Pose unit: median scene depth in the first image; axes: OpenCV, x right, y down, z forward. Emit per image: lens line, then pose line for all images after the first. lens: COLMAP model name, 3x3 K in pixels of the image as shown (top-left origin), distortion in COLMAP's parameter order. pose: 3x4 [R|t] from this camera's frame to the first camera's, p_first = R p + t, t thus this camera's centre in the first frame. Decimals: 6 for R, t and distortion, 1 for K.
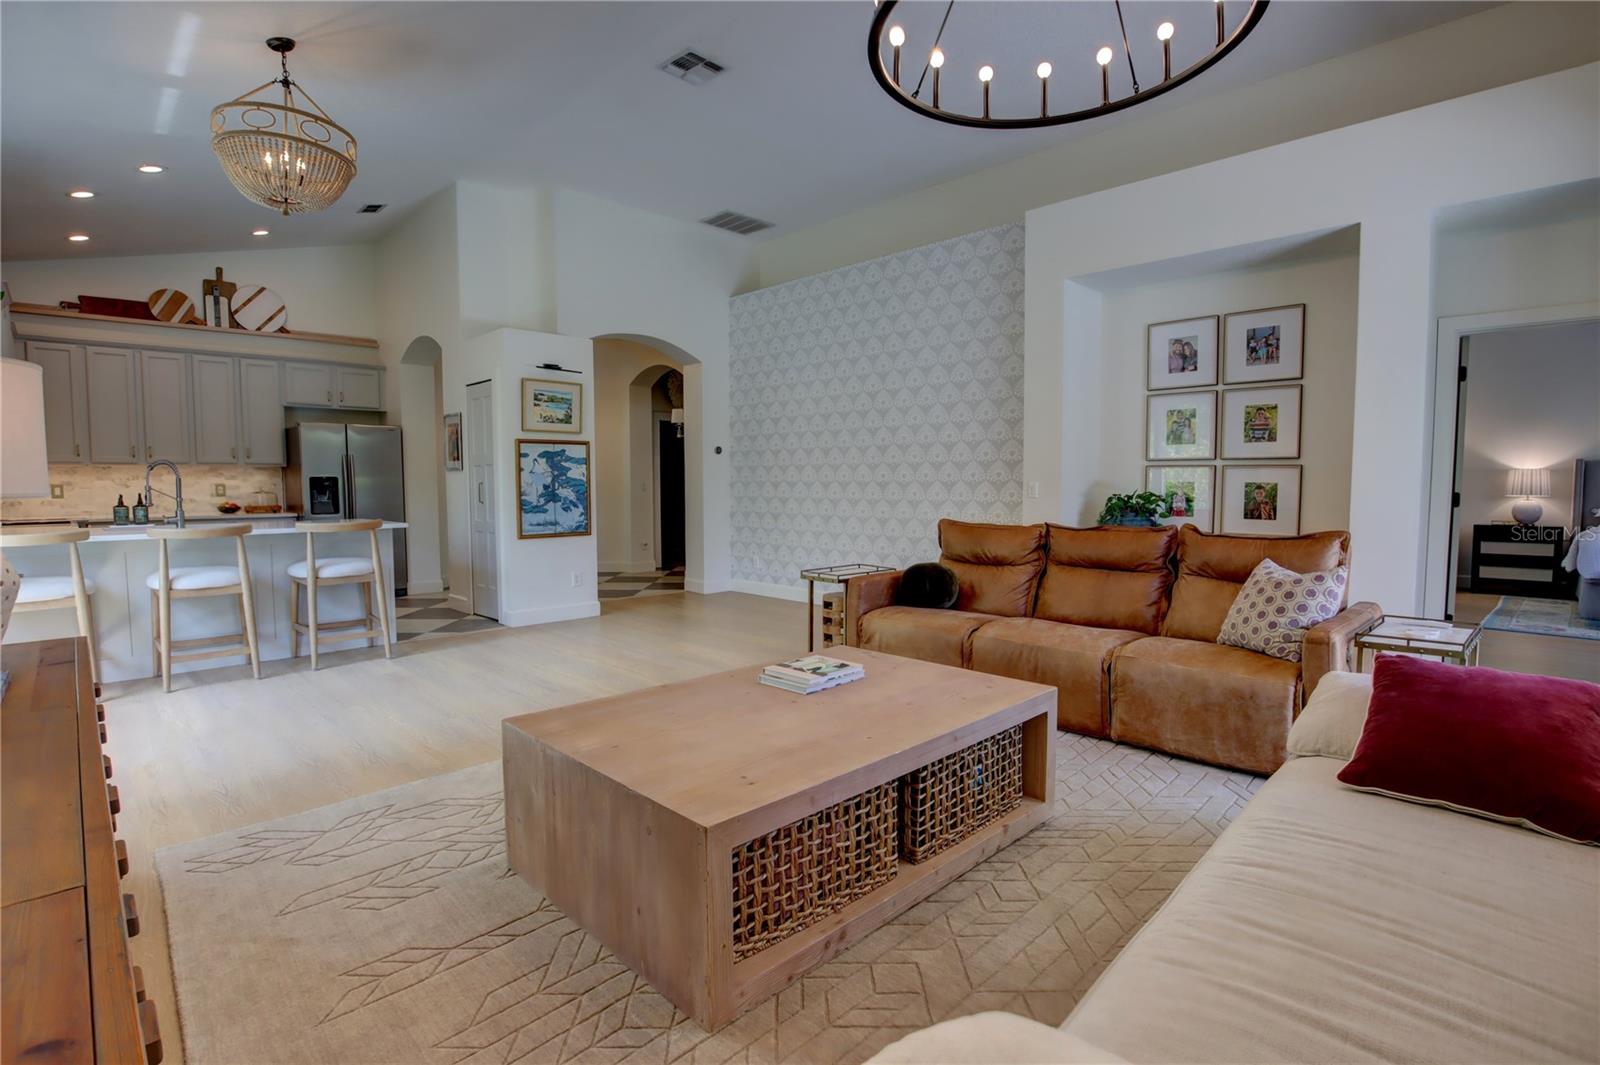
lens RADIAL K [[767.4, 0, 806.2], [0, 767.4, 533.0], [0, 0, 1]] dist [-0.035217, 0.004234]
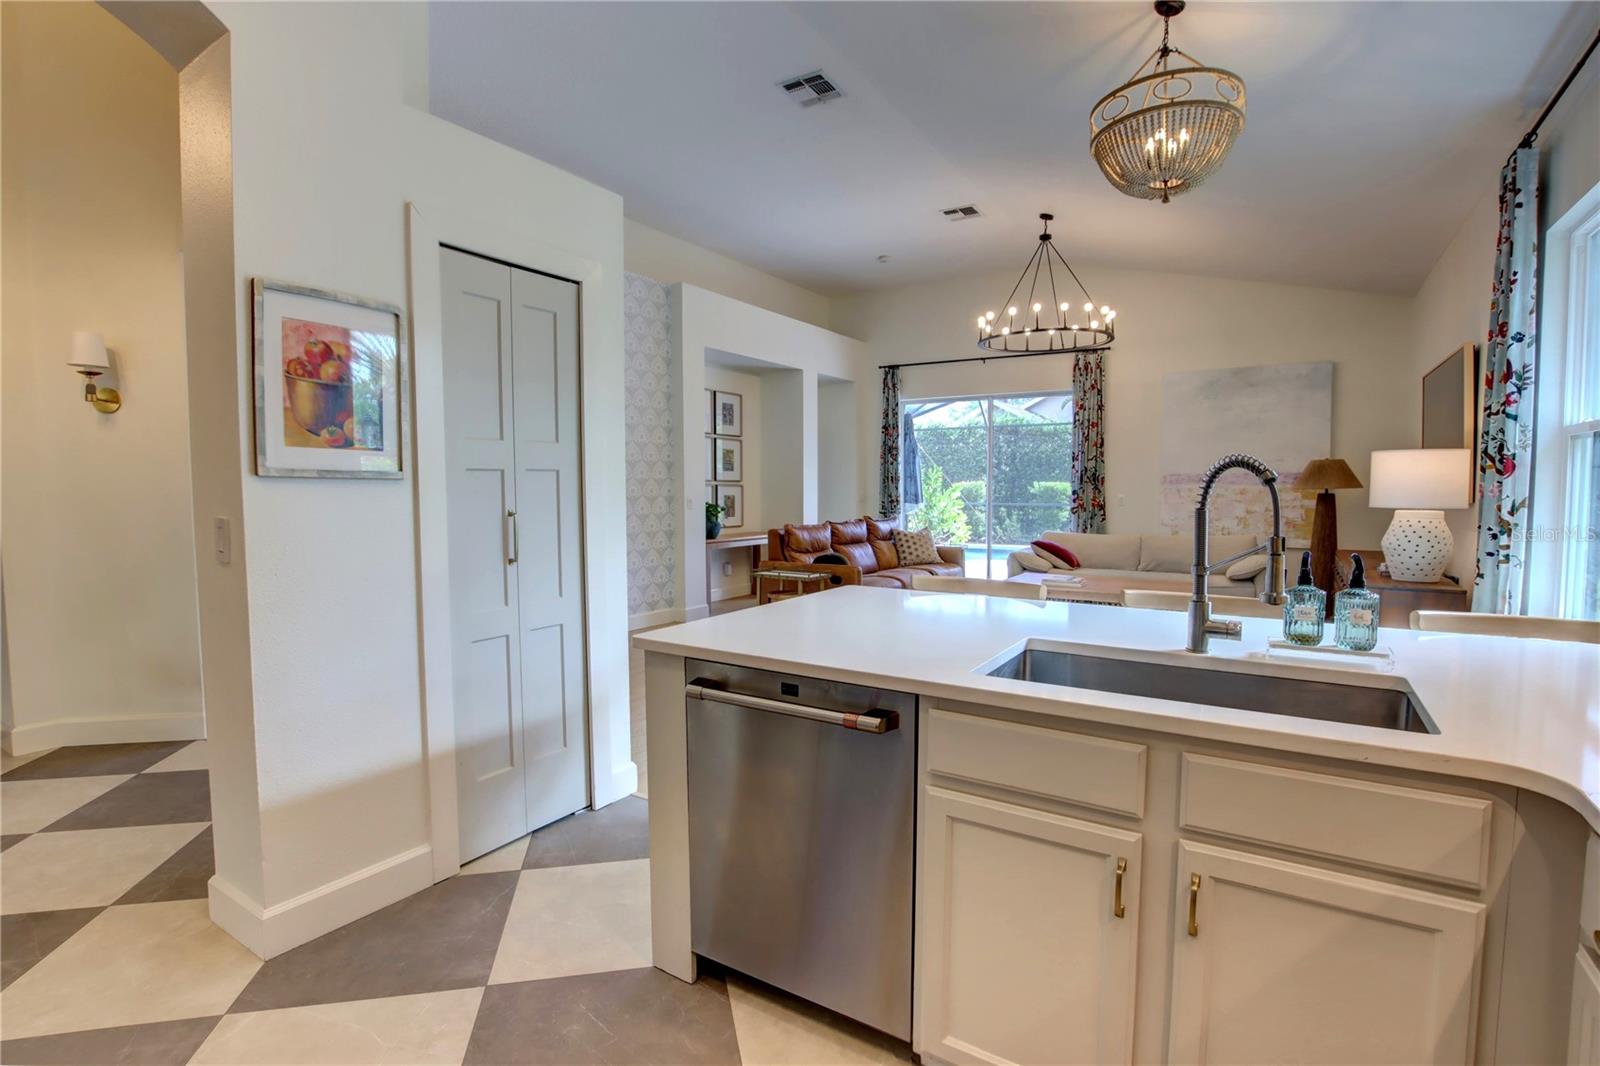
lens RADIAL K [[753.2, 0, 806.4], [0, 753.2, 538.9], [0, 0, 1]] dist [-0.035984, 0.002114]
pose [[-0.218296, -0.066001, 0.973648, -0.849935], [0.066155, 0.994414, 0.082241, -0.074117], [-0.973638, 0.082364, -0.212711, 0.932611]]
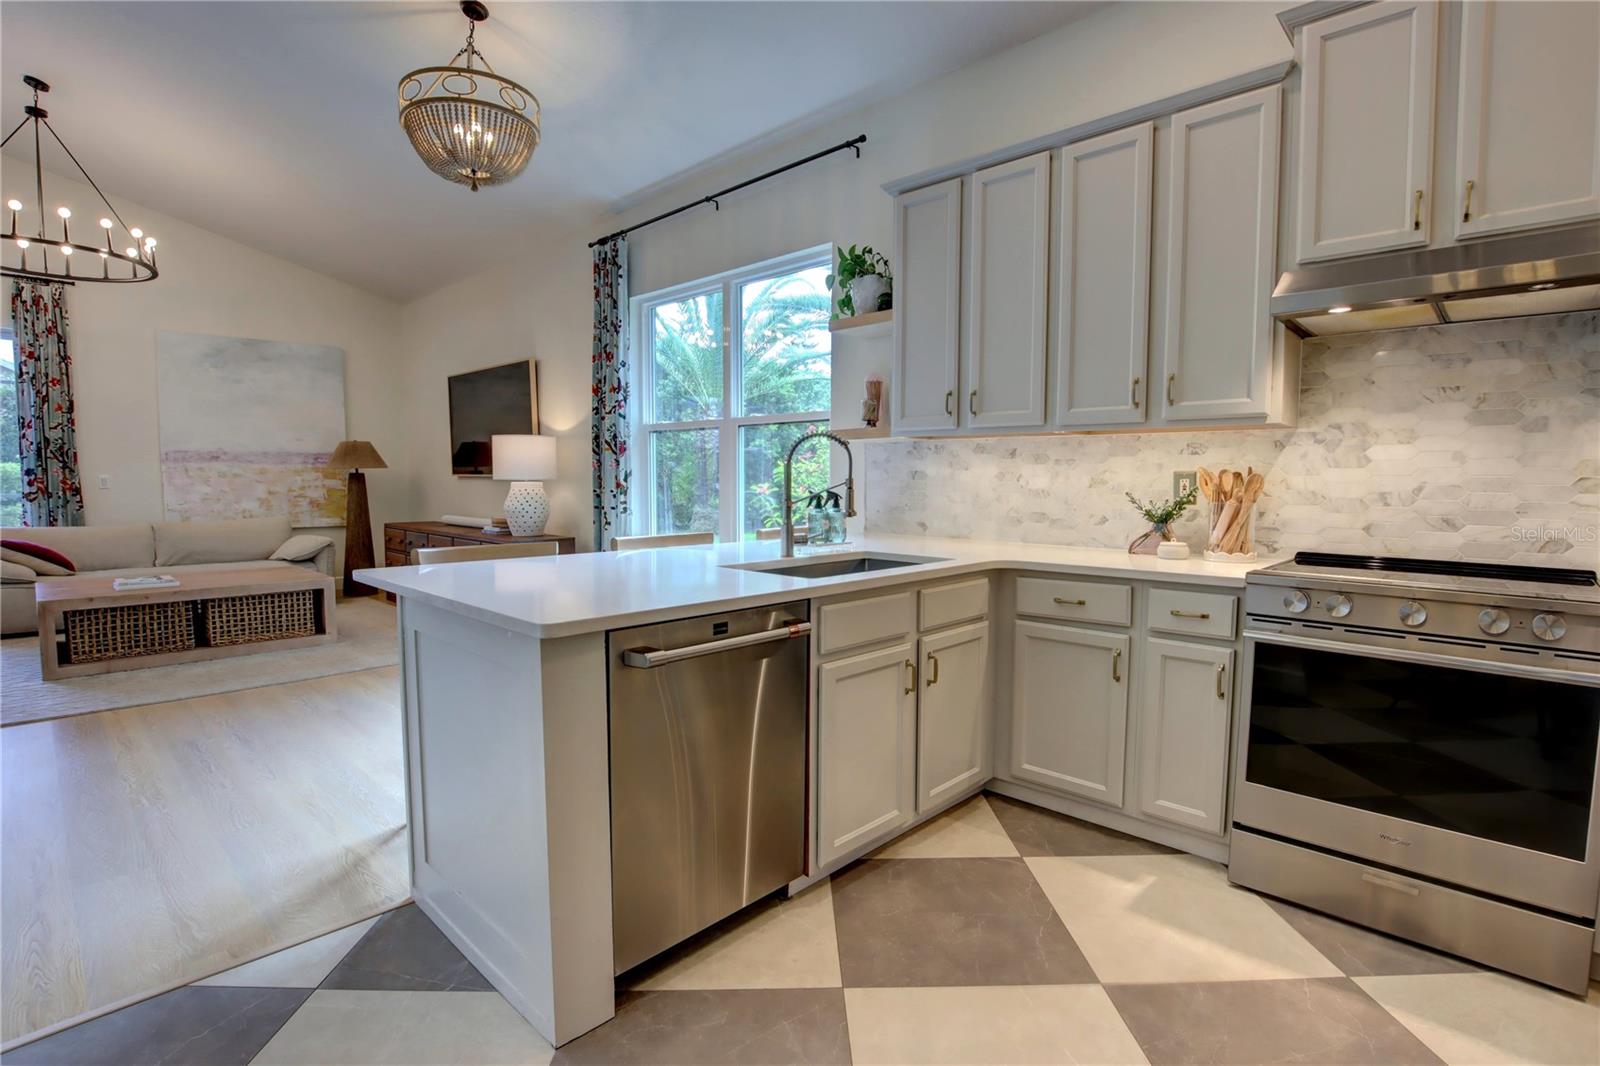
lens RADIAL K [[767.4, 0, 799.1], [0, 767.4, 534.7], [0, 0, 1]] dist [-0.035217, 0.004234]
pose [[-0.999613, -0.002006, -0.027751, -0.622316], [-0.005847, 0.990270, 0.139034, -0.073904], [0.027202, 0.139142, -0.989899, 1.157114]]
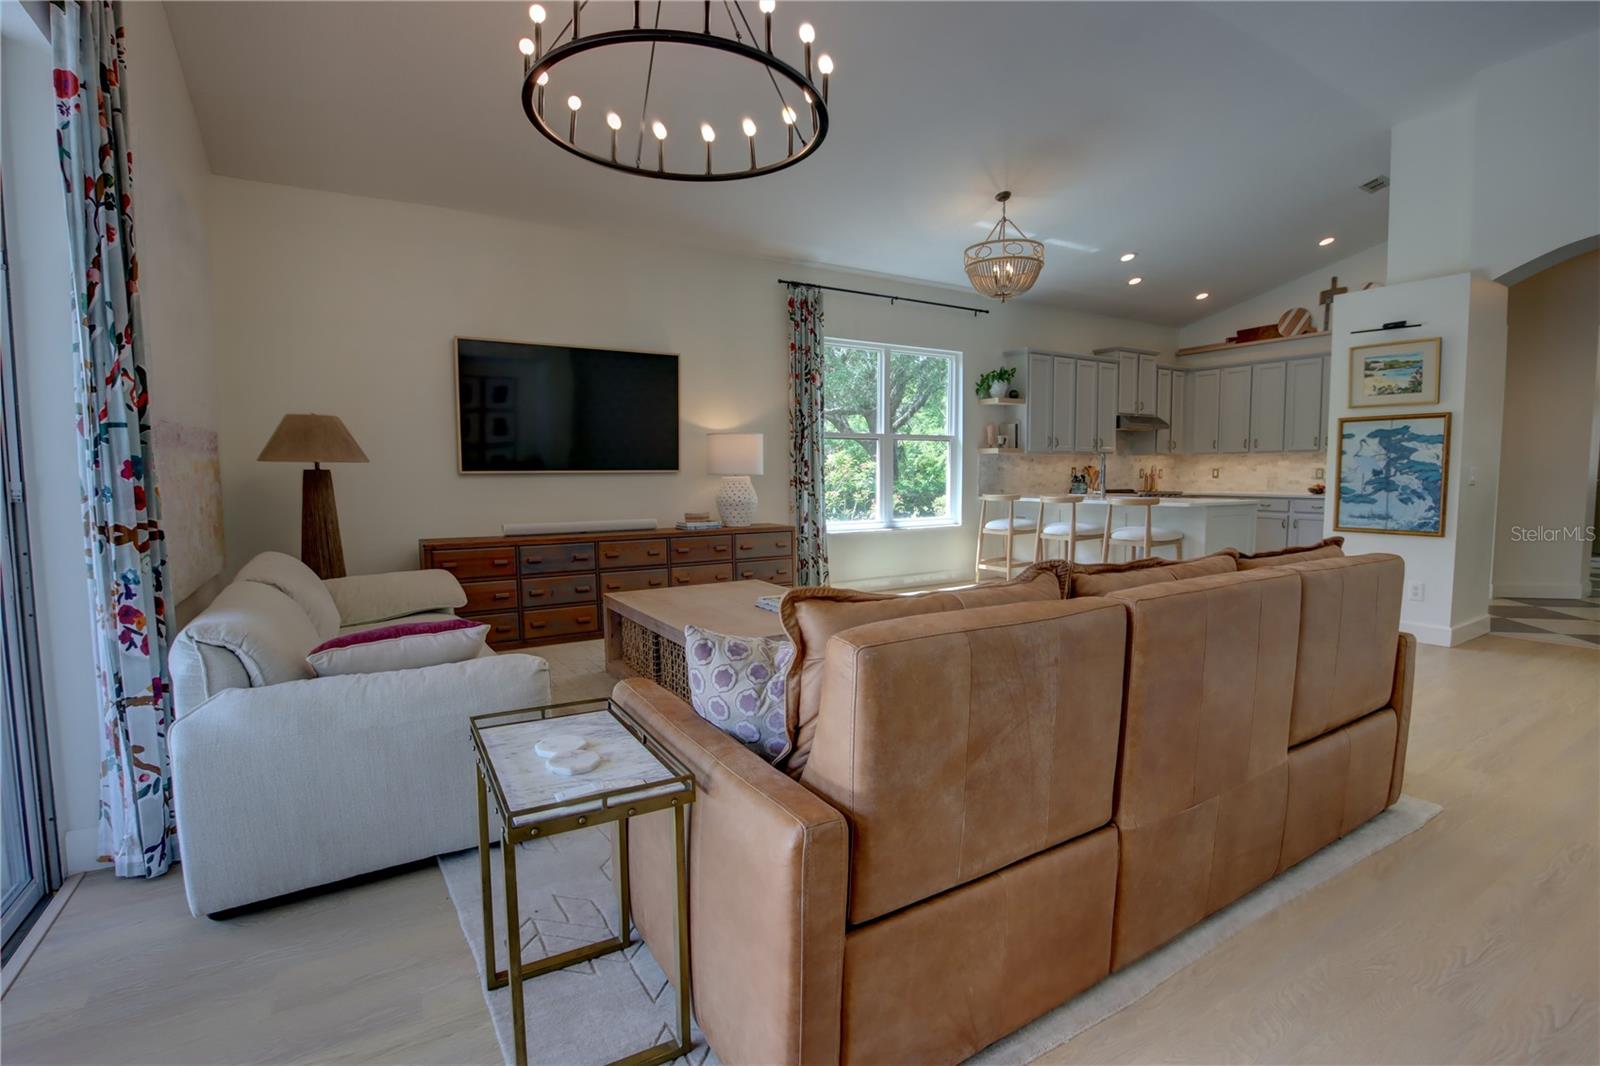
lens RADIAL K [[737.7, 0, 798.3], [0, 737.7, 539.1], [0, 0, 1]] dist [-0.039082, 0.004594]
pose [[-0.229293, 0.091697, -0.969029, 0.556532], [-0.056979, 0.992581, 0.107408, -0.035637], [0.971688, 0.079842, -0.222367, 0.549617]]
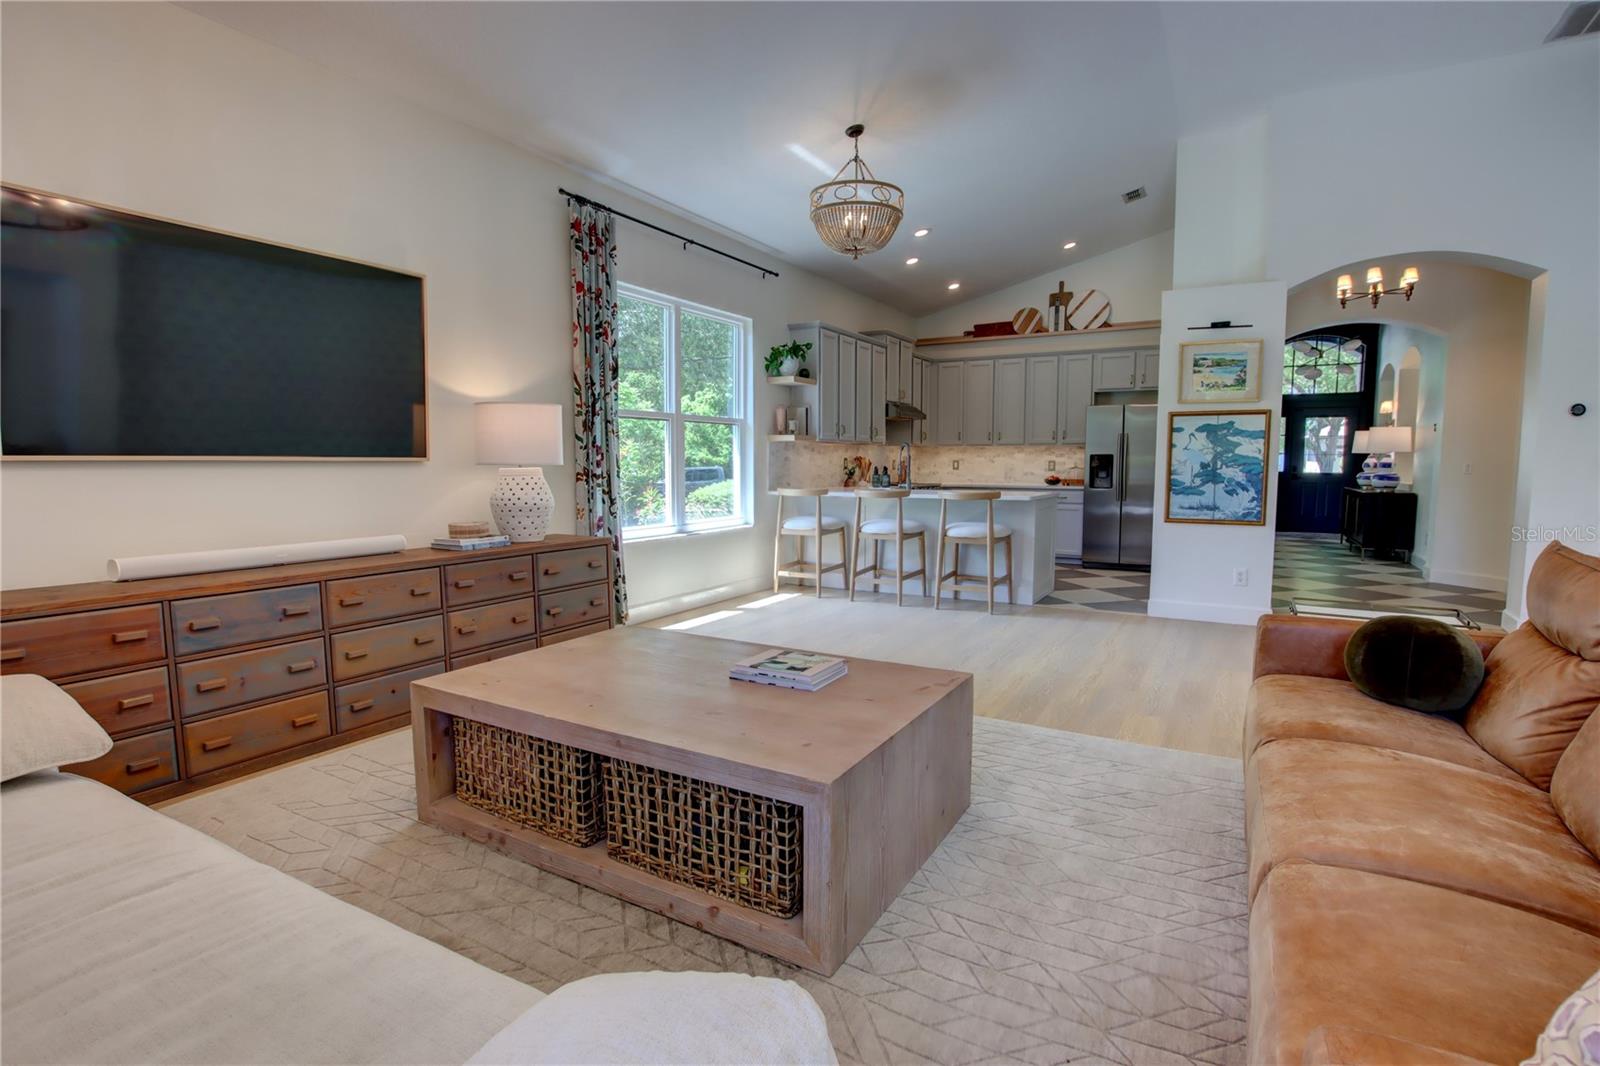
lens RADIAL K [[767.4, 0, 804.4], [0, 767.4, 536.2], [0, 0, 1]] dist [-0.035217, 0.004234]
pose [[0.268507, 0.095724, -0.958510, 0.363574], [-0.065222, 0.994573, 0.081055, -0.020016], [0.961067, 0.040752, 0.273293, 0.318773]]
